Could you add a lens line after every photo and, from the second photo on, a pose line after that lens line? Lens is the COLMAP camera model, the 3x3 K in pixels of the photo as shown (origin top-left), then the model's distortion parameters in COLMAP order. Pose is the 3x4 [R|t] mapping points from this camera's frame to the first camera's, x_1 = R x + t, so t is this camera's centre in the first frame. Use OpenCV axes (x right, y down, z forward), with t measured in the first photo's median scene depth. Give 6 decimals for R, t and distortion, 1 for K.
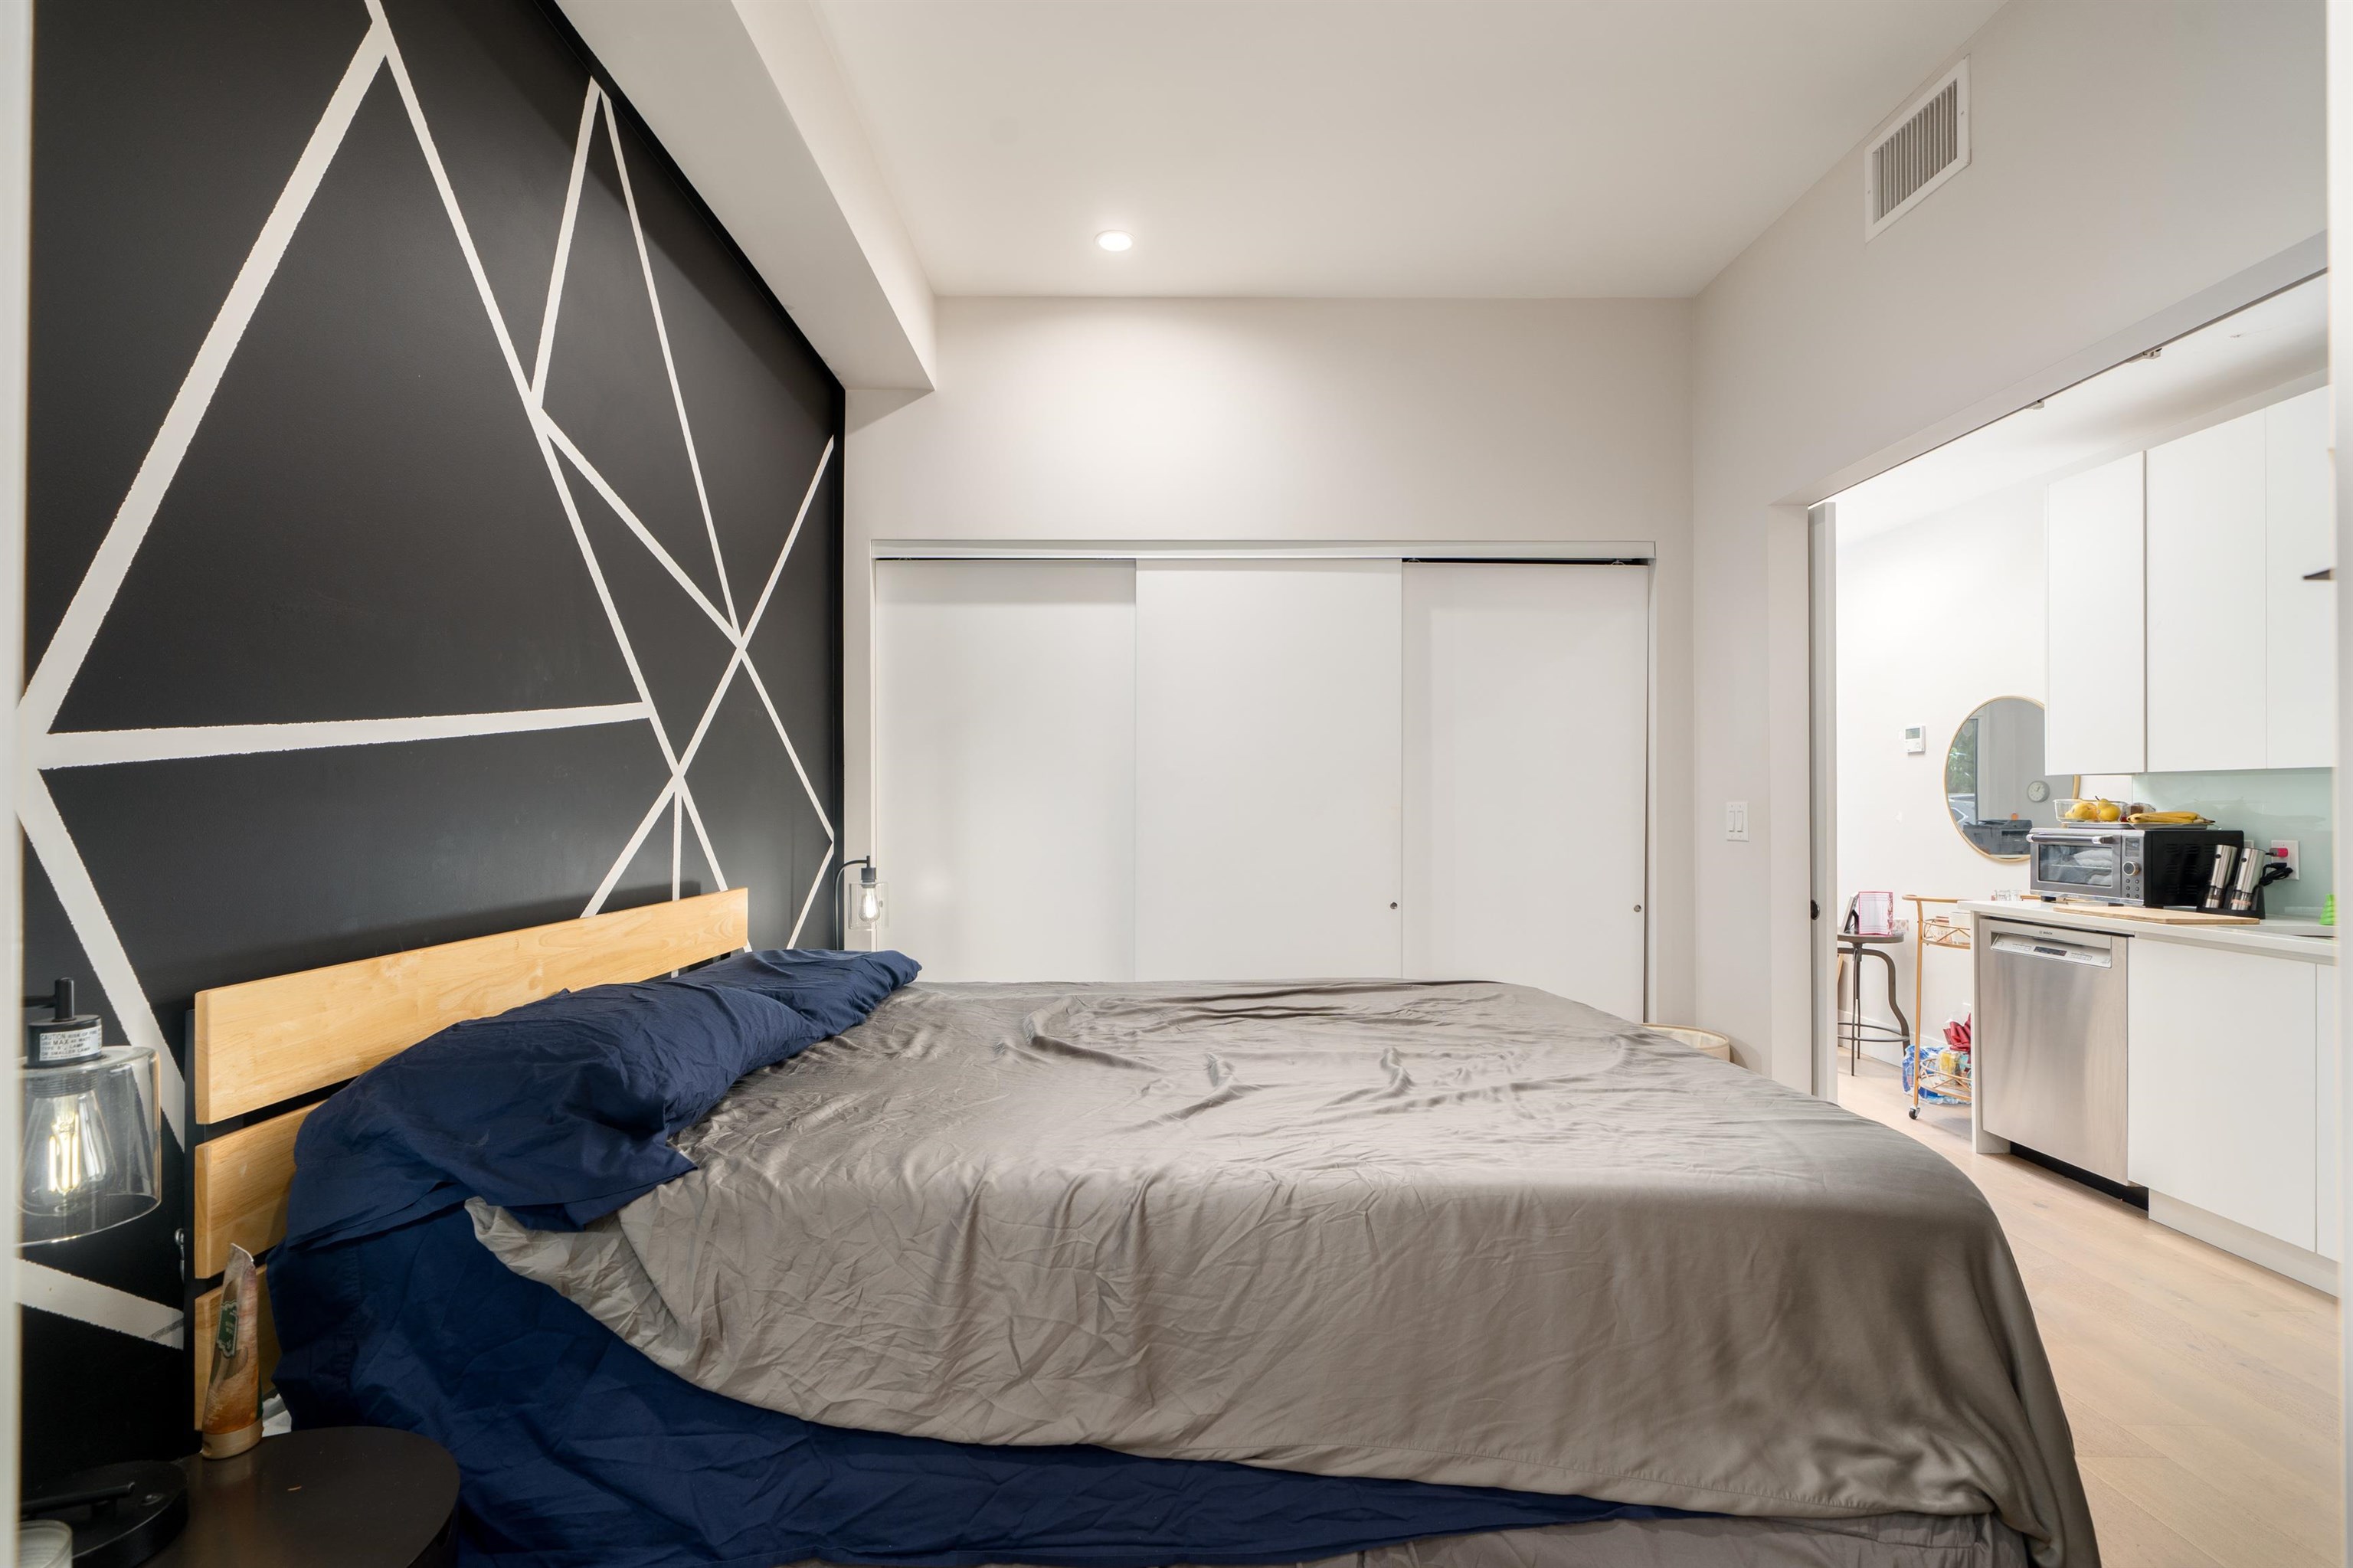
lens RADIAL K [[1050.2, 0, 1176.5], [0, 1050.2, 784.0], [0, 0, 1]] dist [-0.000249, -0.000073]
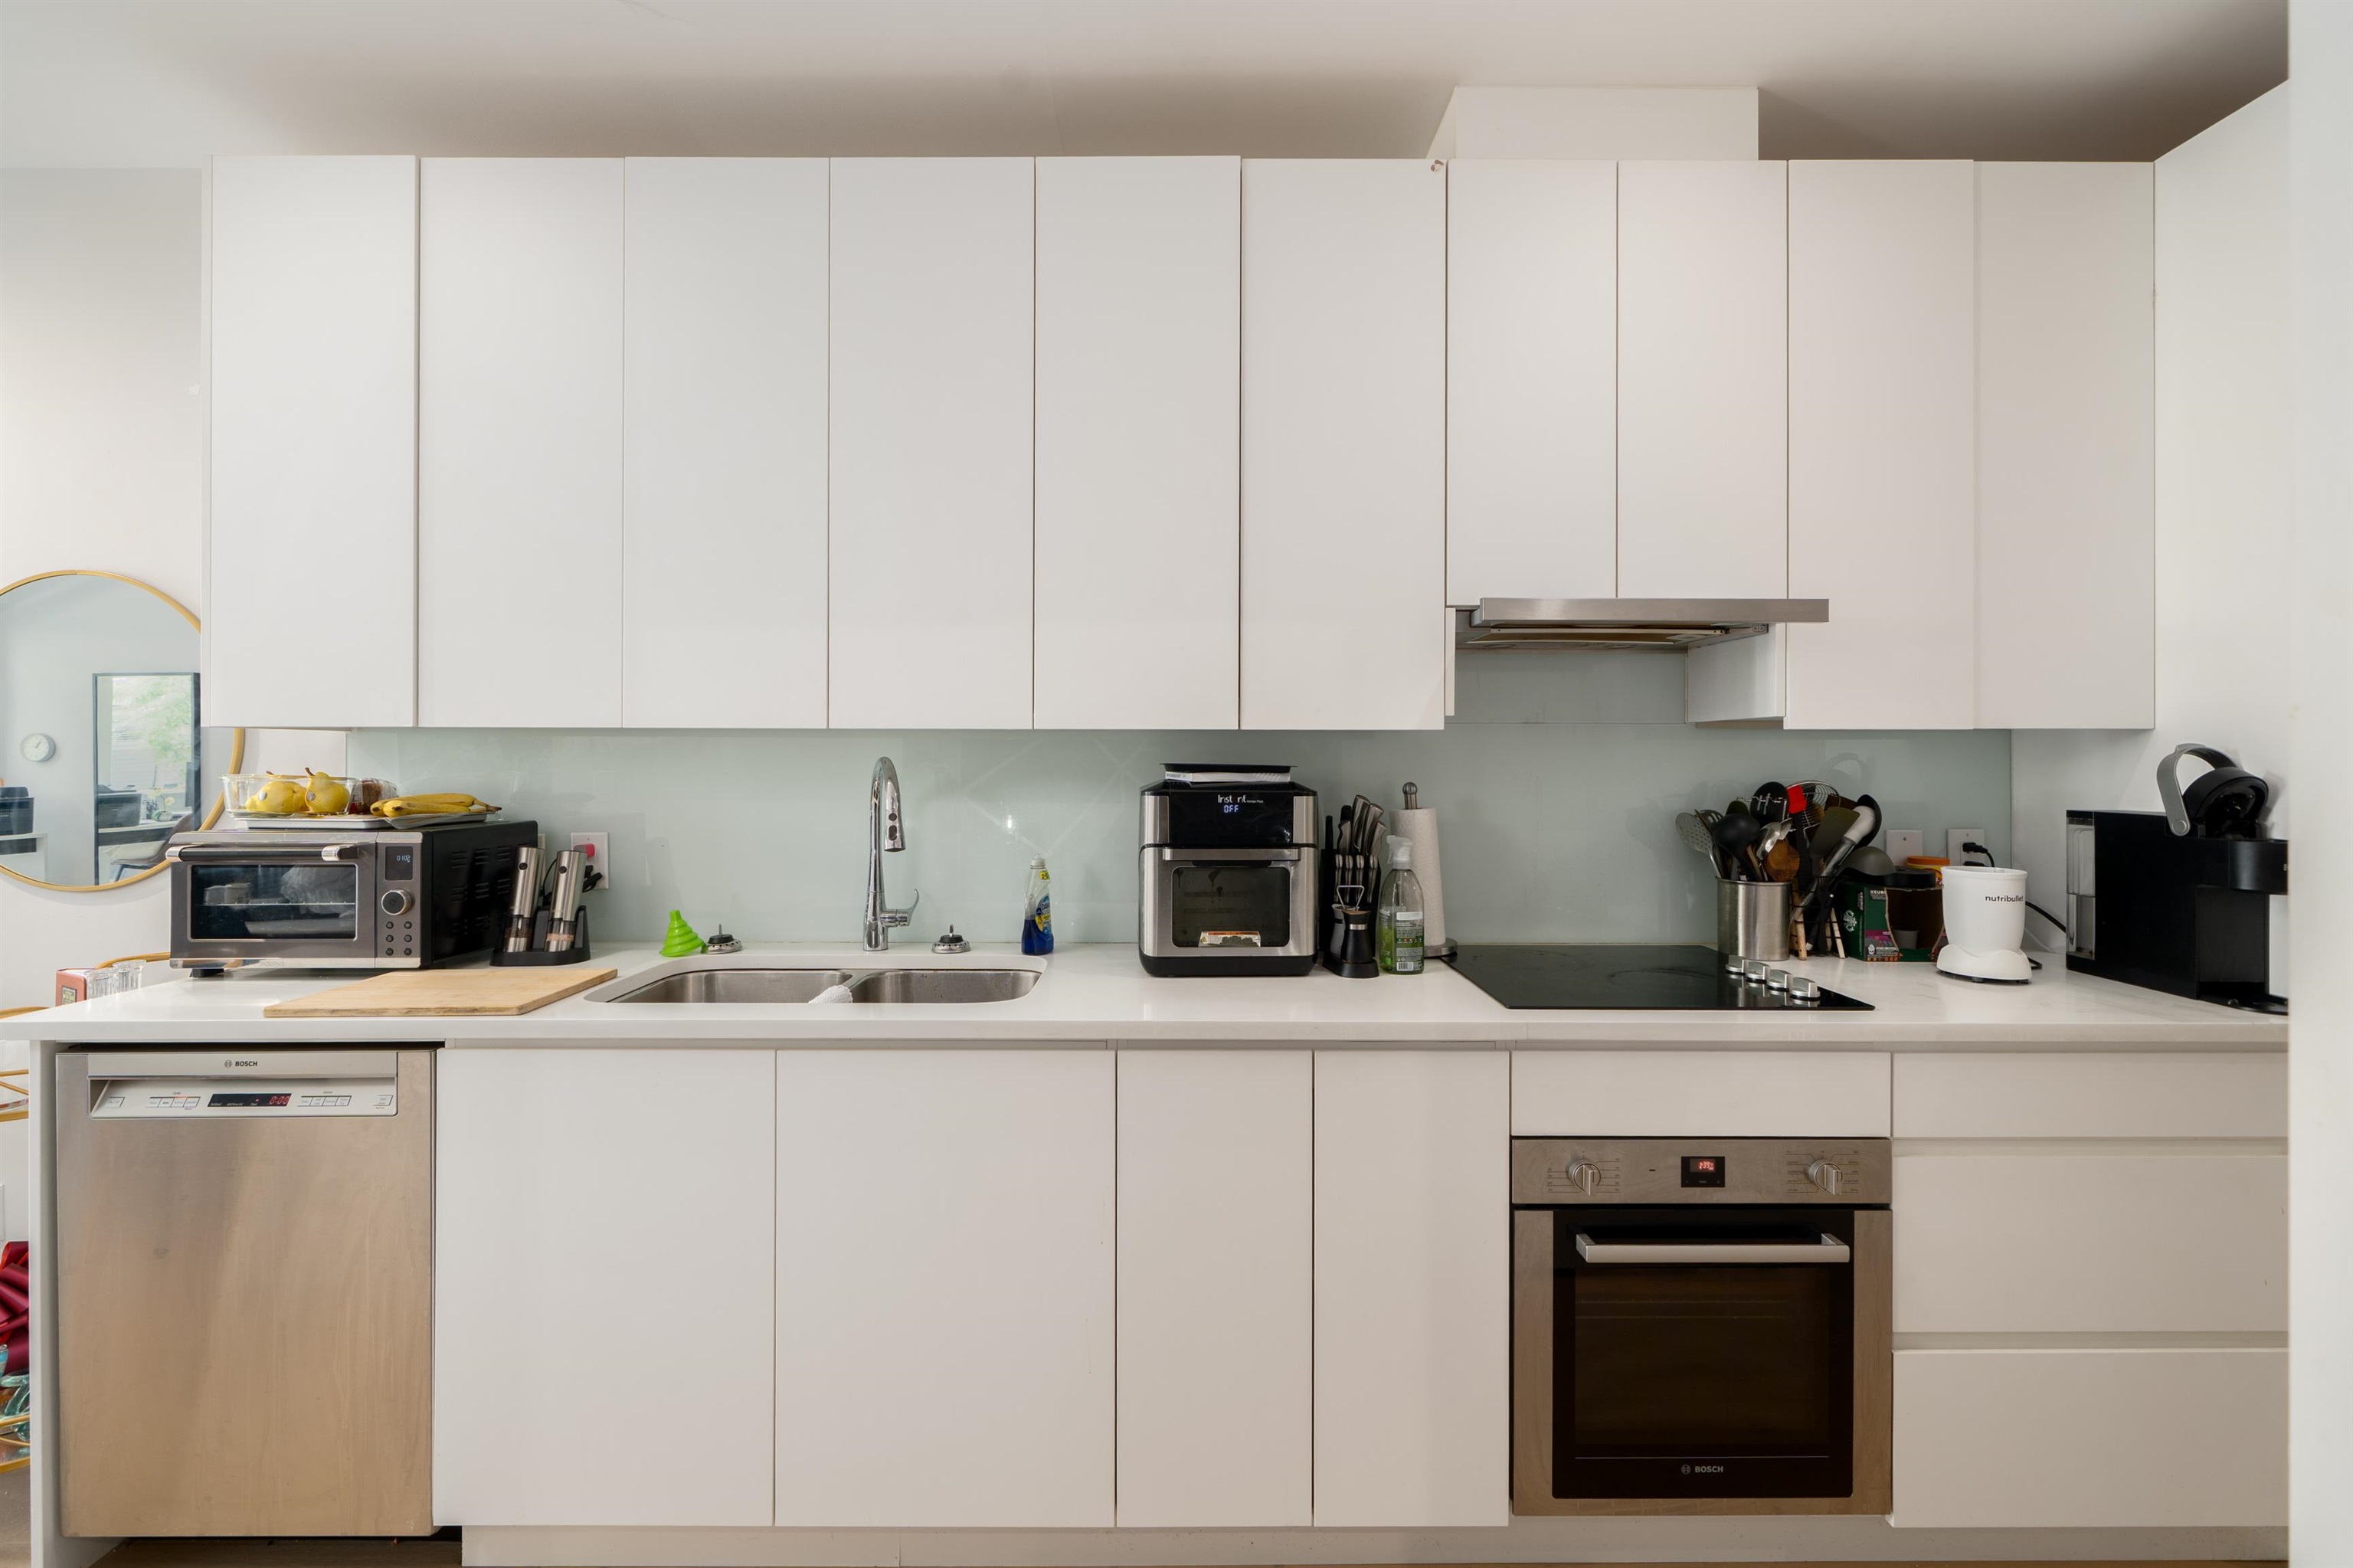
lens RADIAL K [[990.7, 0, 1176.5], [0, 990.7, 784.0], [0, 0, 1]] dist [-0.000013, 0.000186]
pose [[-0.004157, -0.022393, 0.999741, 0.395337], [-0.016267, 0.999618, 0.022322, 0.001055], [-0.999859, -0.016170, -0.004520, 0.598834]]
